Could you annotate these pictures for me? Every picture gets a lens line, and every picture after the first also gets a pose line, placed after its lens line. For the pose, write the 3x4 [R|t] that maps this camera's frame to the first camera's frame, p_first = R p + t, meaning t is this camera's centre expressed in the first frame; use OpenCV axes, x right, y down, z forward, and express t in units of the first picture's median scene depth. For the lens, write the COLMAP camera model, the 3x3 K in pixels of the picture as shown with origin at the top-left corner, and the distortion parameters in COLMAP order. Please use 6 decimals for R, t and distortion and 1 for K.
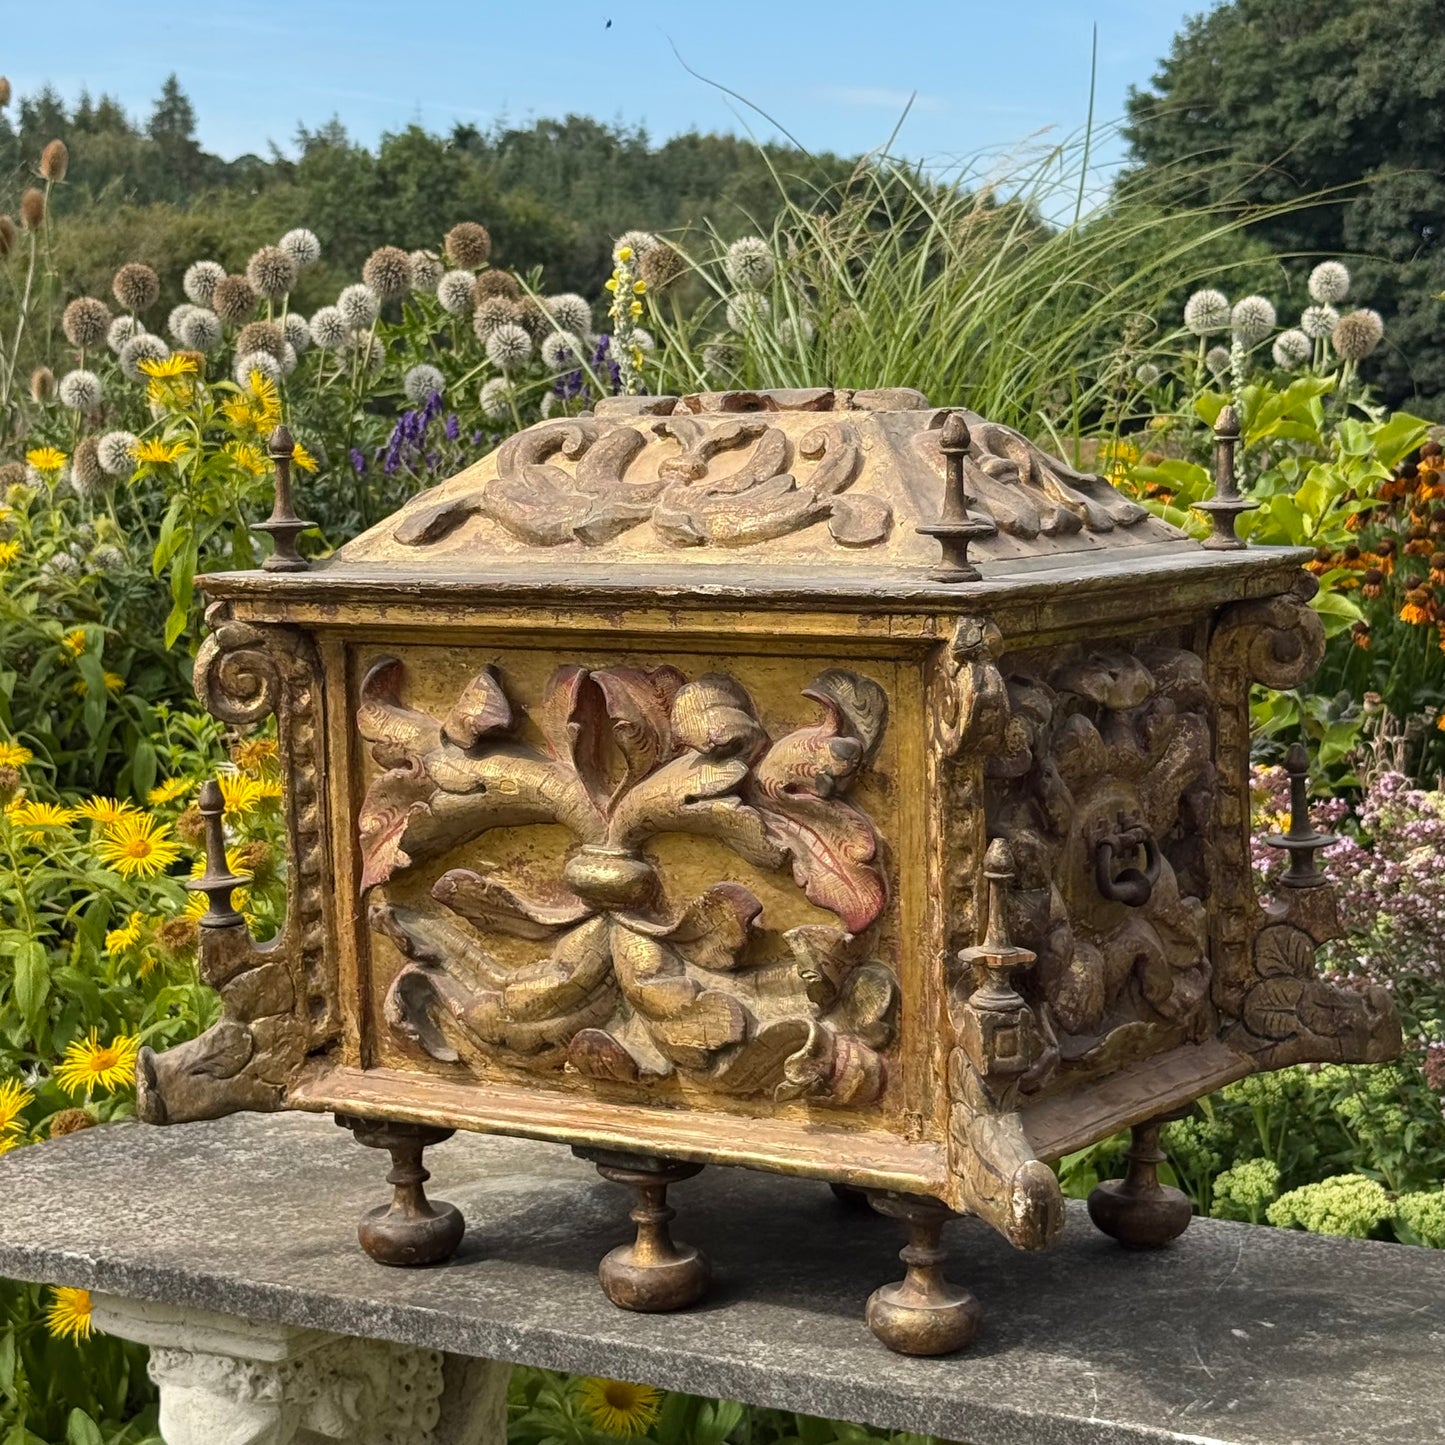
lens RADIAL K [[3097.1, 0, 718.6], [0, 3097.1, 685.3], [0, 0, 1]] dist [0.082886, 0.132948]
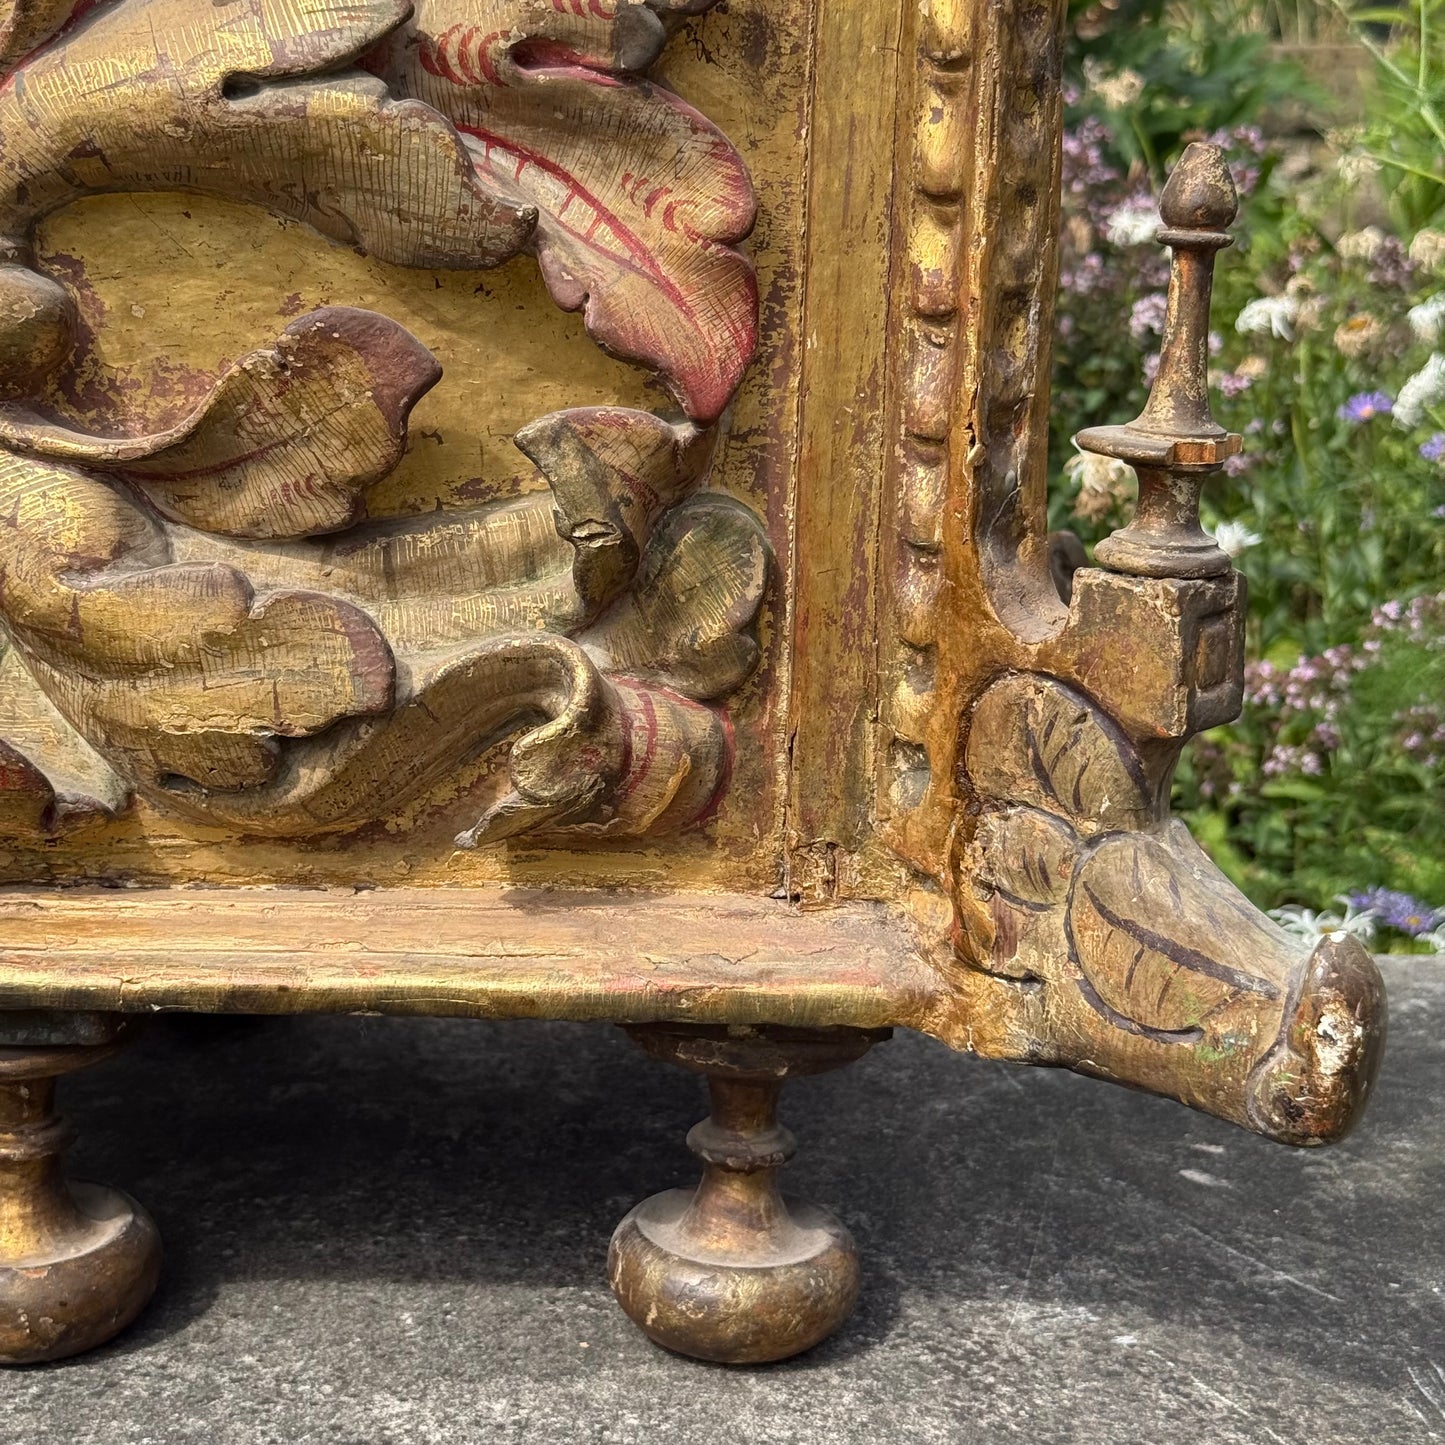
lens RADIAL K [[2714.8, 0, 702.1], [0, 2714.8, 731.7], [0, 0, 1]] dist [0.100808, 0.202106]
pose [[0.845608, -0.087668, 0.526557, -0.139632], [0.015006, 0.989936, 0.140718, 0.066670], [-0.533594, -0.111091, 0.838413, 0.662753]]
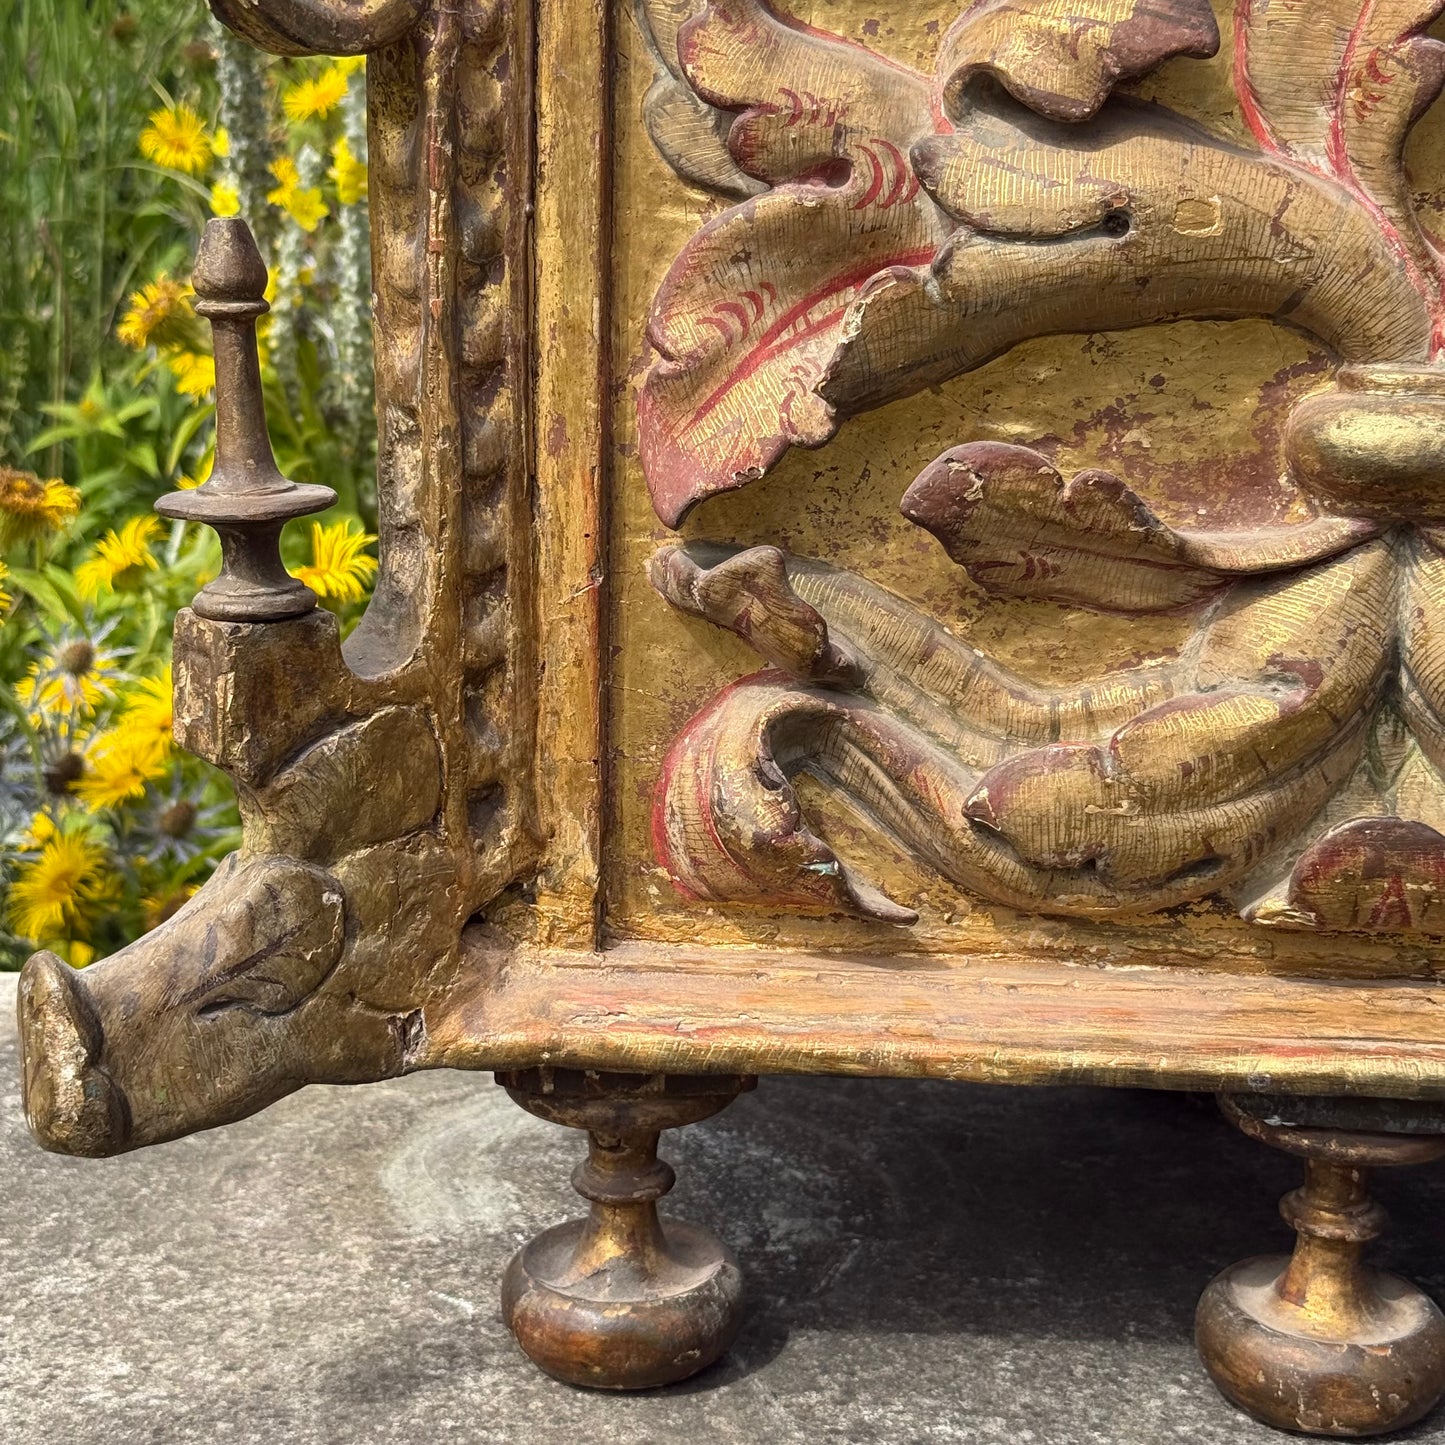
lens RADIAL K [[2714.8, 0, 702.1], [0, 2714.8, 731.7], [0, 0, 1]] dist [0.100808, 0.202106]
pose [[0.863388, -0.068613, 0.499853, -0.299534], [0.005123, 0.991851, 0.127299, 0.053375], [-0.504514, -0.107348, 0.856704, 0.740448]]
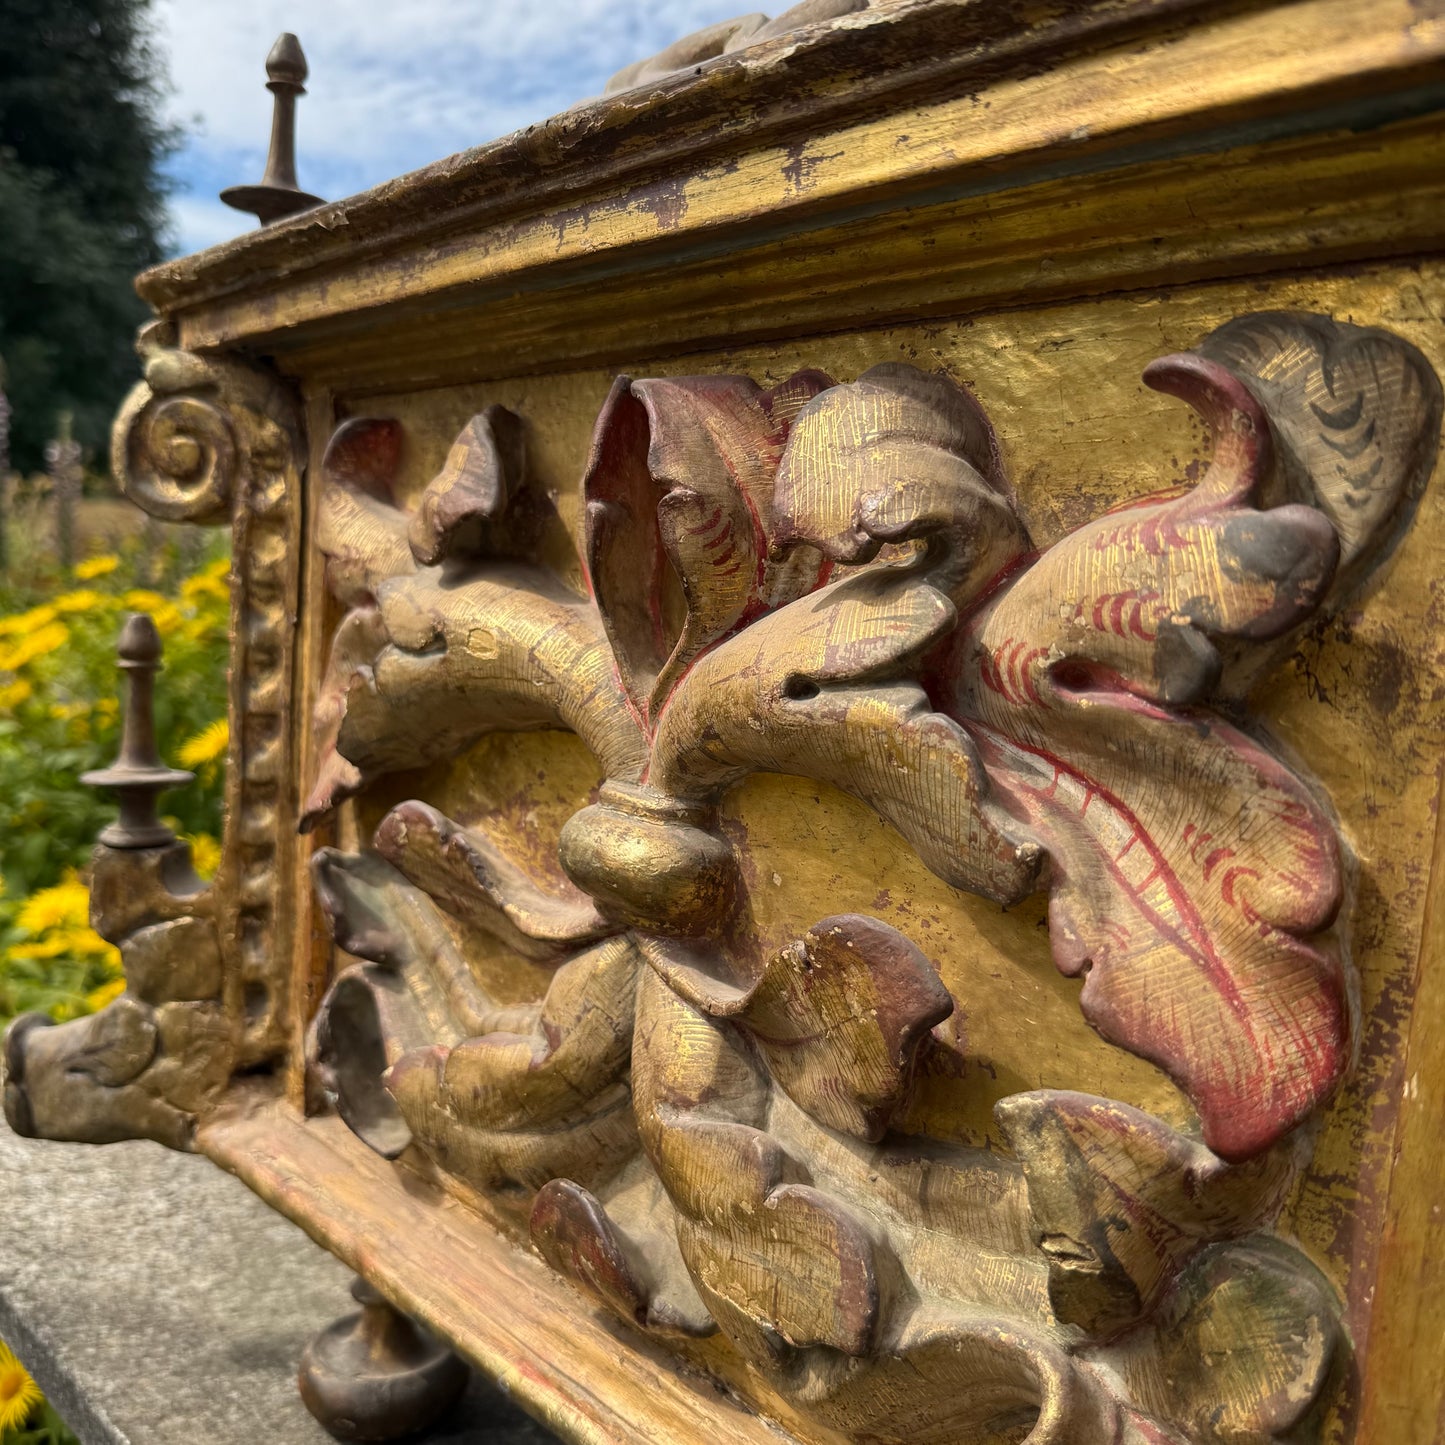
lens RADIAL K [[1378.9, 0, 720.3], [0, 1378.9, 721.9], [0, 0, 1]] dist [0.190704, -0.555655]
pose [[0.960711, 0.115131, -0.252547, 0.024328], [-0.119454, 0.992838, -0.001800, 0.041496], [0.250532, 0.031897, 0.967583, 0.809486]]
